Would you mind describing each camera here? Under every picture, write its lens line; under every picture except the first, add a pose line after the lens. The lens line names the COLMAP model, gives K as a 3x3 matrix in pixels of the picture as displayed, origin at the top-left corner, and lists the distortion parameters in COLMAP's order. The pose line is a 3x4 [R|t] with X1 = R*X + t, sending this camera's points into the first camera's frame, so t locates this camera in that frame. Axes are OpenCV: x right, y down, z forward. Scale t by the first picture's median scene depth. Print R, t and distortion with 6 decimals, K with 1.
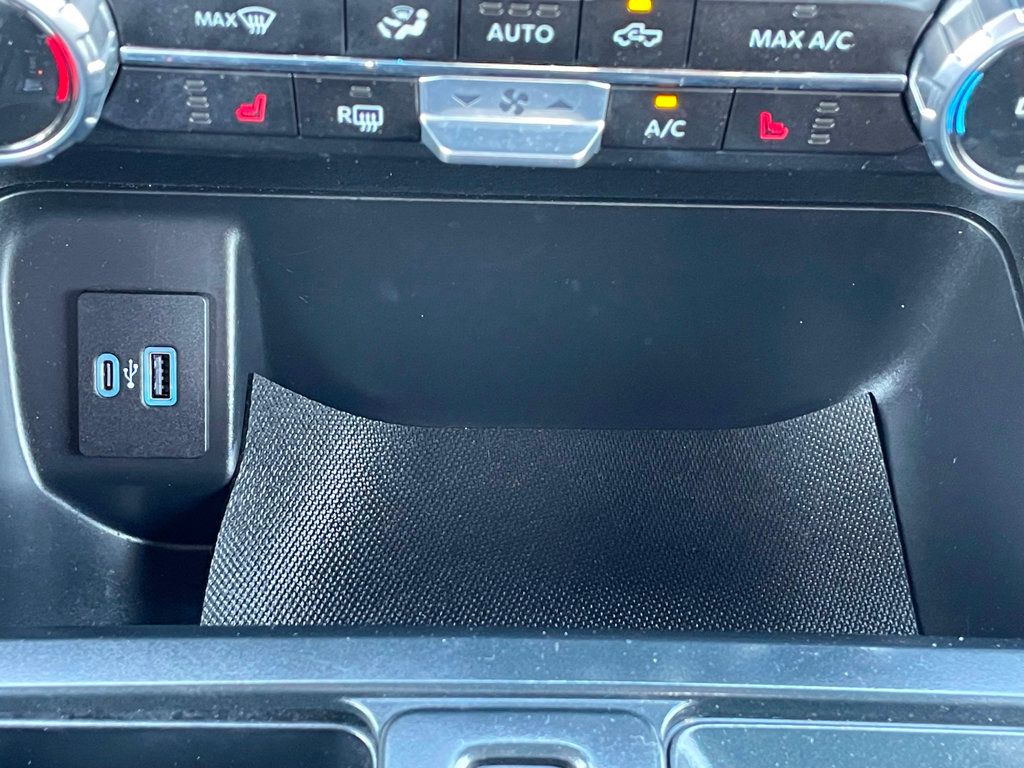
lens RADIAL K [[1635.9, 0, 512.0], [0, 1635.9, 384.0], [0, 0, 1]] dist [0.096607, -0.076219]
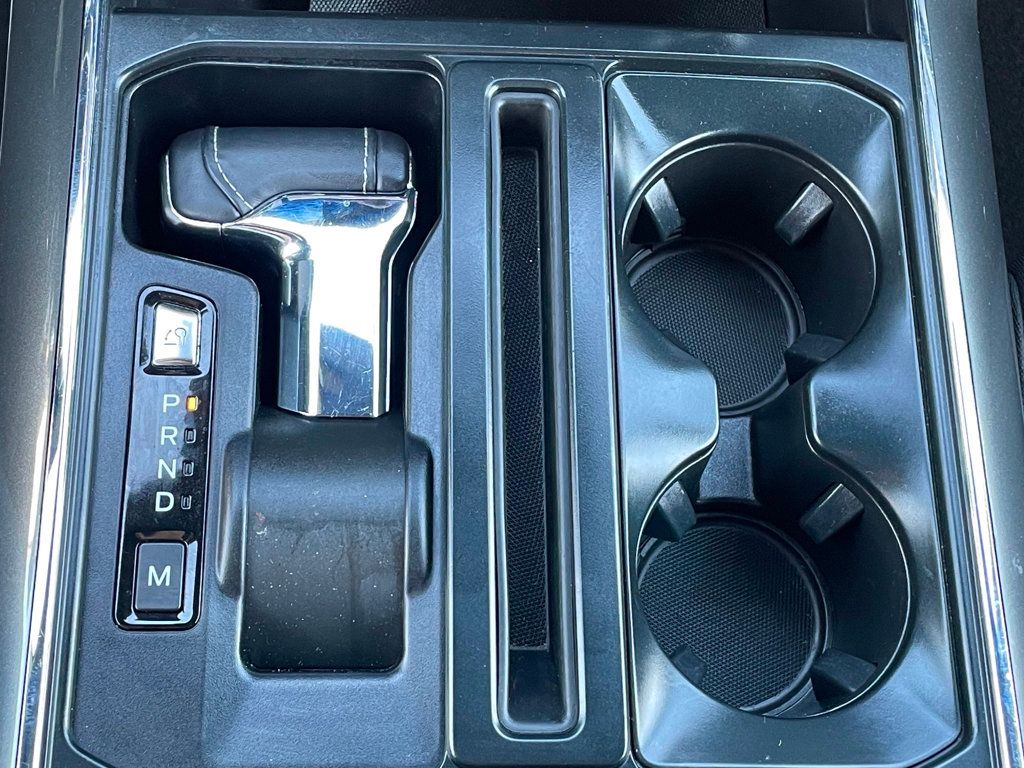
lens RADIAL K [[1605.5, 0, 512.0], [0, 1605.5, 384.0], [0, 0, 1]] dist [-0.149774, -0.028842]
pose [[0.999813, 0.018036, 0.007031, -0.014340], [-0.019358, 0.930807, 0.364998, -0.105112], [0.000039, -0.365066, 0.930982, -0.713610]]
